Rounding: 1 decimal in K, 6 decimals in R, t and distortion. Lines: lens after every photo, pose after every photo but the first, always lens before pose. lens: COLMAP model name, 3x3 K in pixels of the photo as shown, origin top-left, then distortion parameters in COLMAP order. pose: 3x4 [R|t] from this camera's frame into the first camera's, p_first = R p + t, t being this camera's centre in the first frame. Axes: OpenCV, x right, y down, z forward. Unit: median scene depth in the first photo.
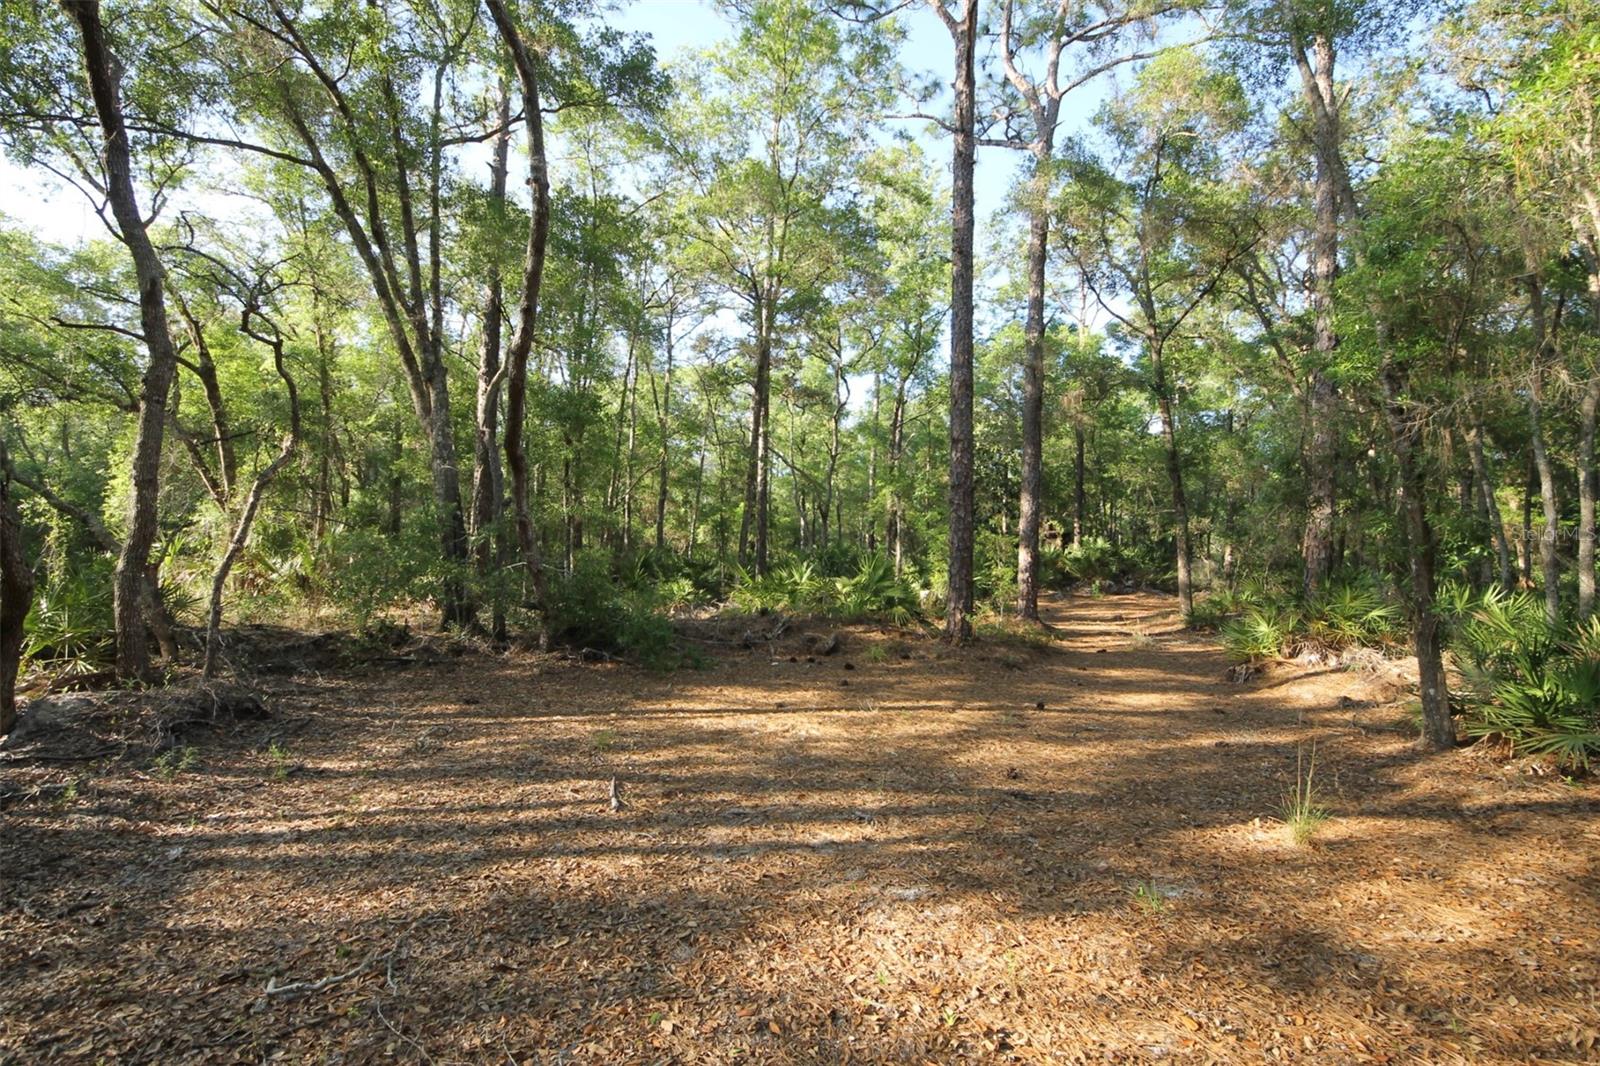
lens RADIAL K [[667.7, 0, 800.0], [0, 667.7, 533.0], [0, 0, 1]] dist [0.038183, -0.030619]
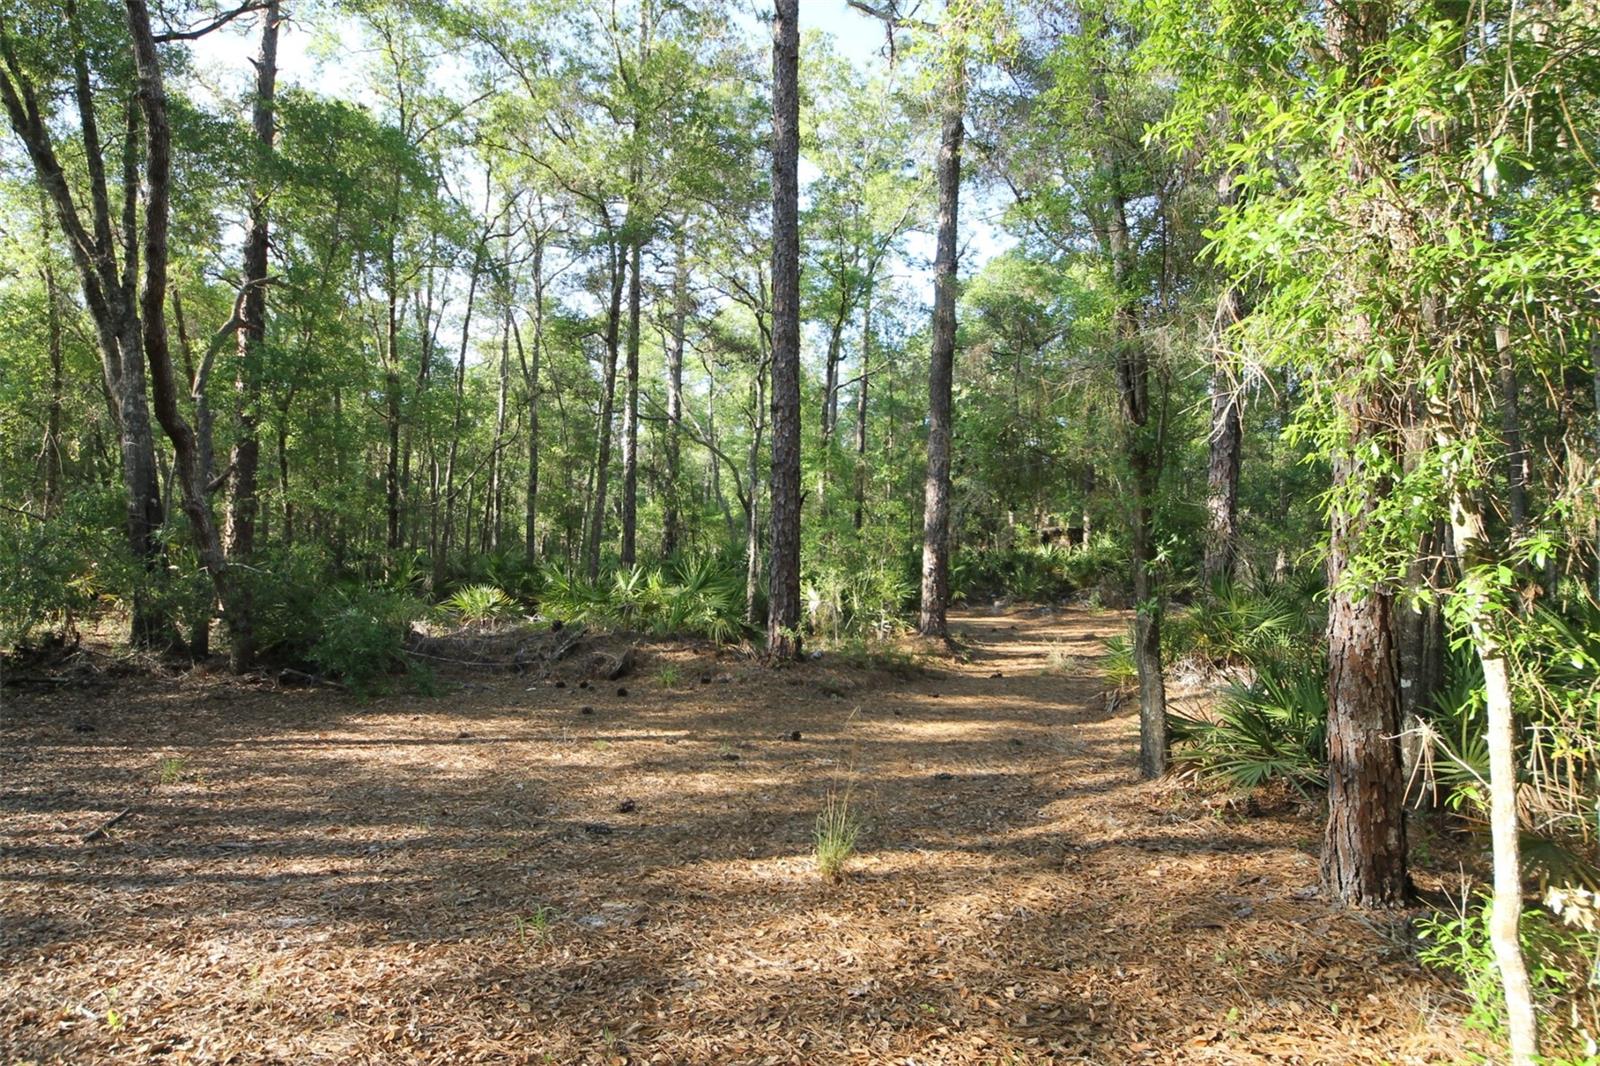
lens RADIAL K [[888.9, 0, 800.0], [0, 888.9, 533.0], [0, 0, 1]] dist [0.035146, -0.038052]
pose [[0.999928, -0.001339, -0.011911, 0.393814], [0.001348, 0.999999, 0.000755, 0.012492], [0.011910, -0.000771, 0.999929, -0.075625]]
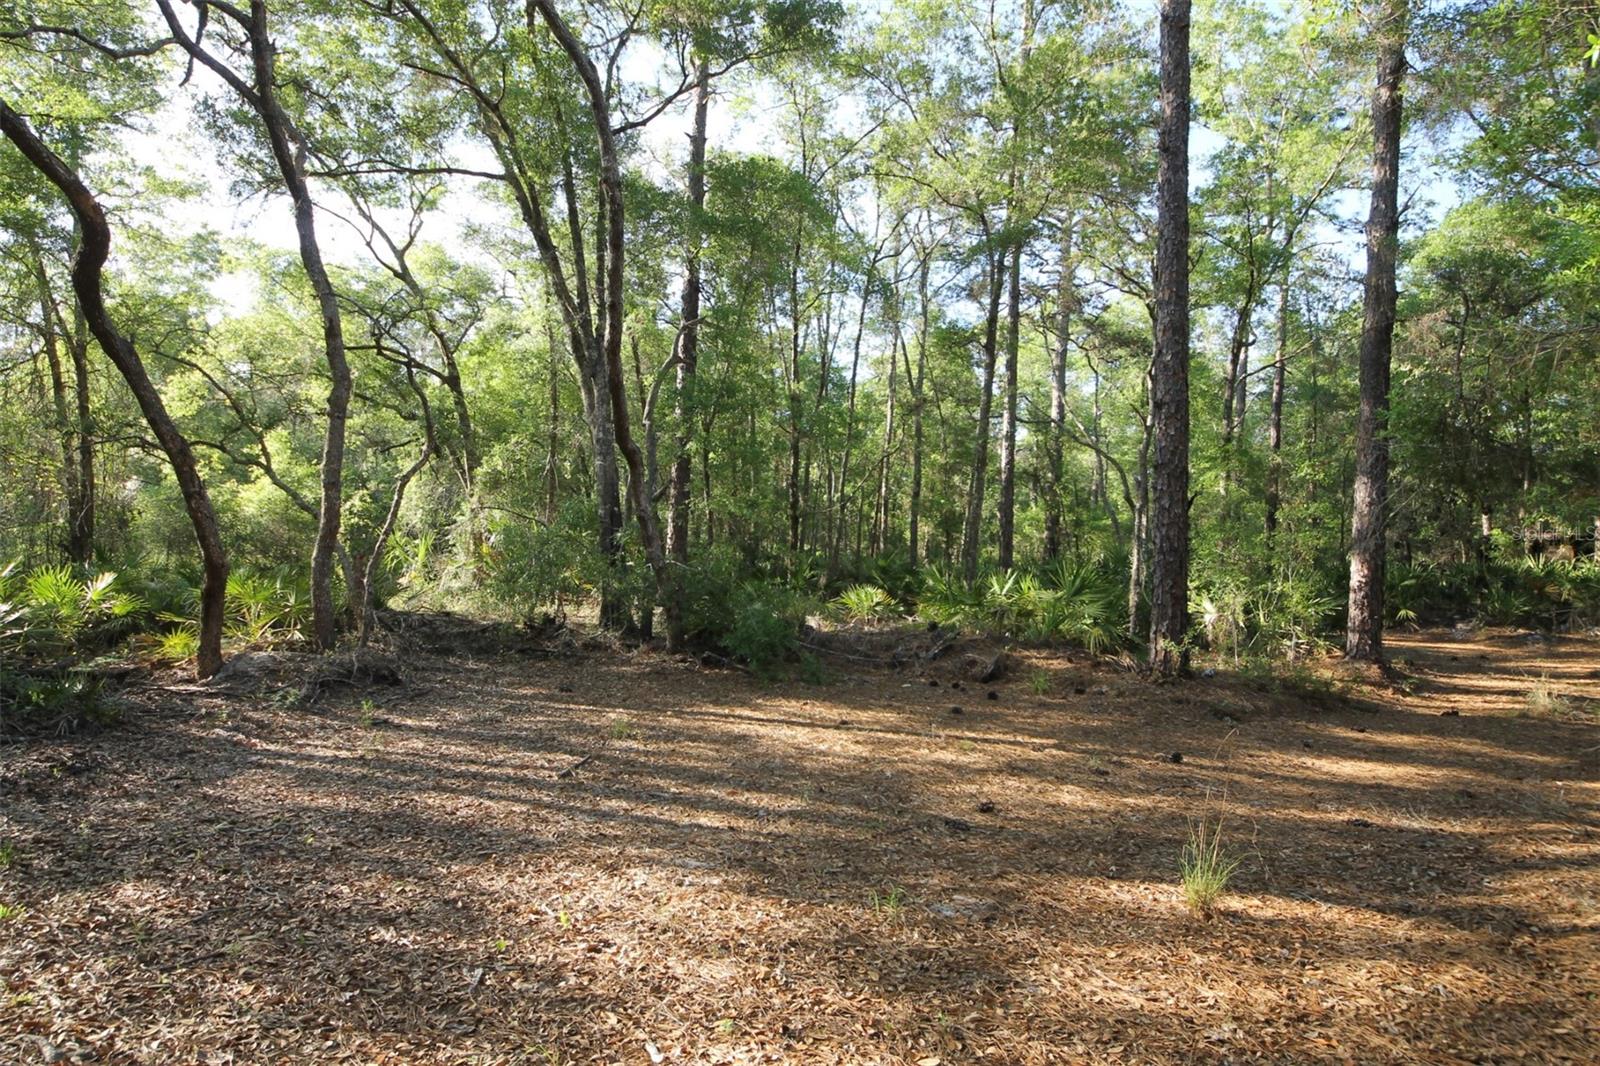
lens RADIAL K [[888.9, 0, 800.0], [0, 888.9, 533.0], [0, 0, 1]] dist [0.035146, -0.038052]
pose [[0.904070, 0.002461, -0.427377, 0.421817], [-0.004787, 0.999979, -0.004367, 0.013728], [0.427357, 0.005994, 0.904063, -0.084282]]
